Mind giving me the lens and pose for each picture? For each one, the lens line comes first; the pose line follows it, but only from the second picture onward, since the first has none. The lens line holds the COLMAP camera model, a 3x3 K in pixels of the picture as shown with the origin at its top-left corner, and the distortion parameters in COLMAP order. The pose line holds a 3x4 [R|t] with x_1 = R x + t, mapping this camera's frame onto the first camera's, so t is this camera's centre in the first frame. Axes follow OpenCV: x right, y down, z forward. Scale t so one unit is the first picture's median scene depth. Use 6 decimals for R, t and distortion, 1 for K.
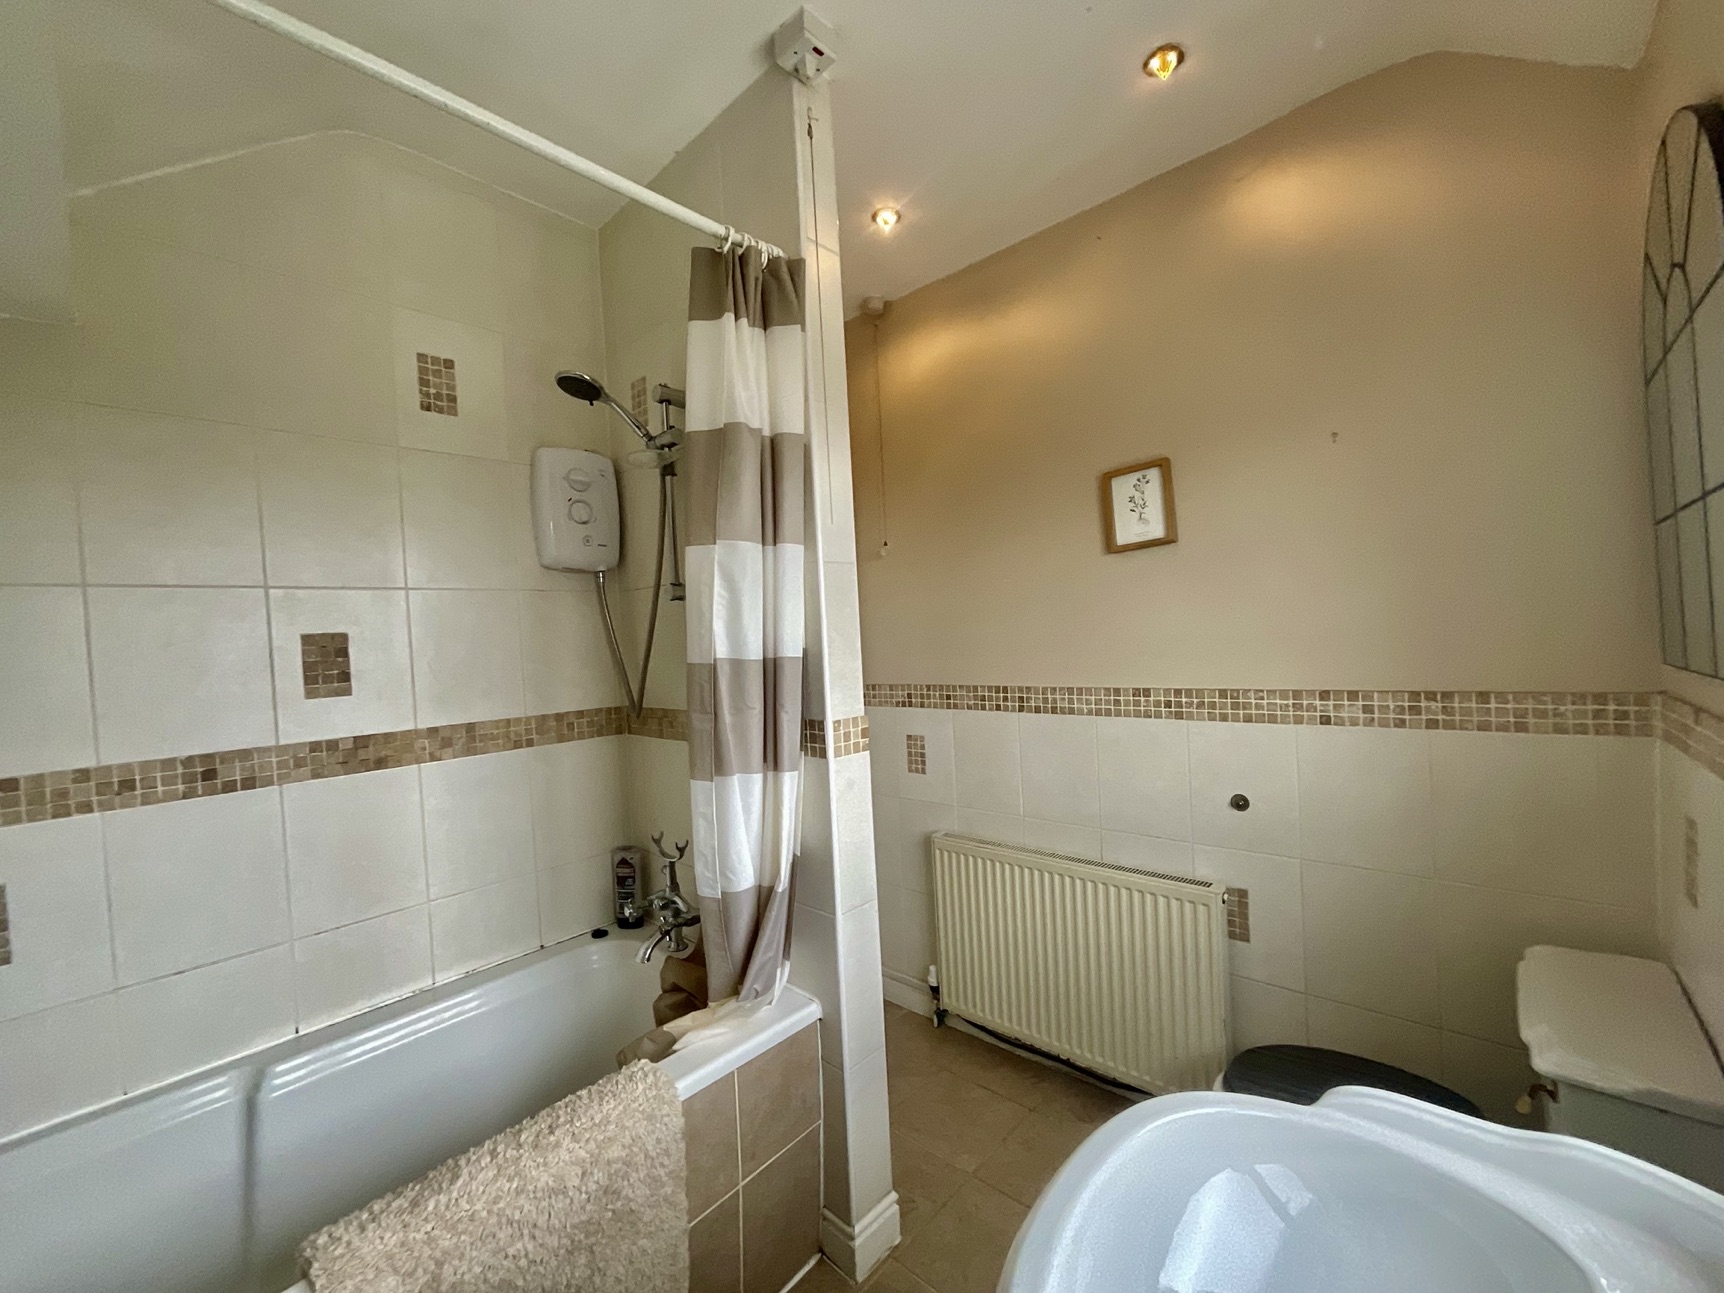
lens RADIAL K [[705.7, 0, 851.0], [0, 705.7, 647.7], [0, 0, 1]] dist [0.001847, 0.000696]
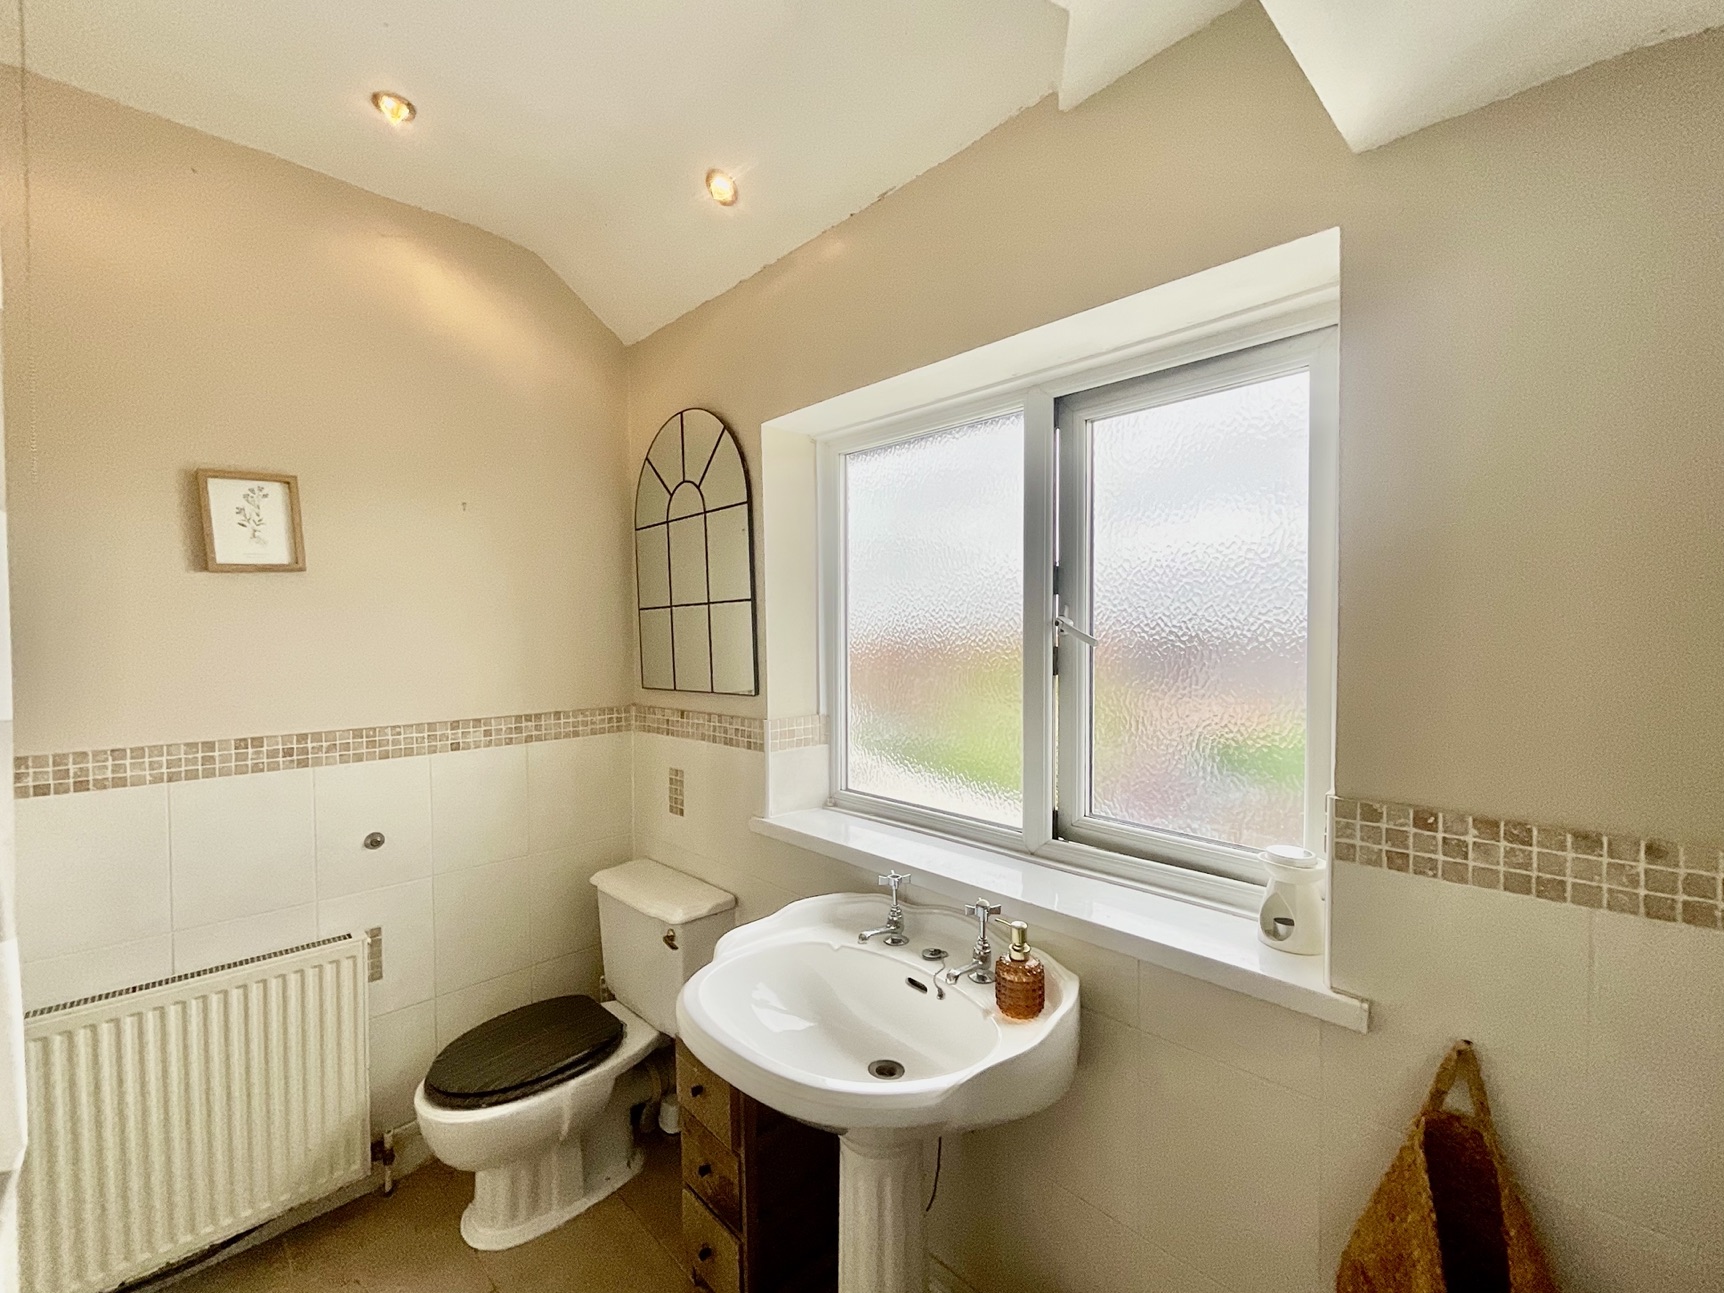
lens RADIAL K [[705.7, 0, 872.6], [0, 705.7, 644.4], [0, 0, 1]] dist [0.001847, 0.000696]
pose [[0.040376, 0.038104, 0.998458, -0.475385], [0.024232, 0.998941, -0.039102, -0.003058], [-0.998891, 0.025773, 0.039410, 0.271912]]
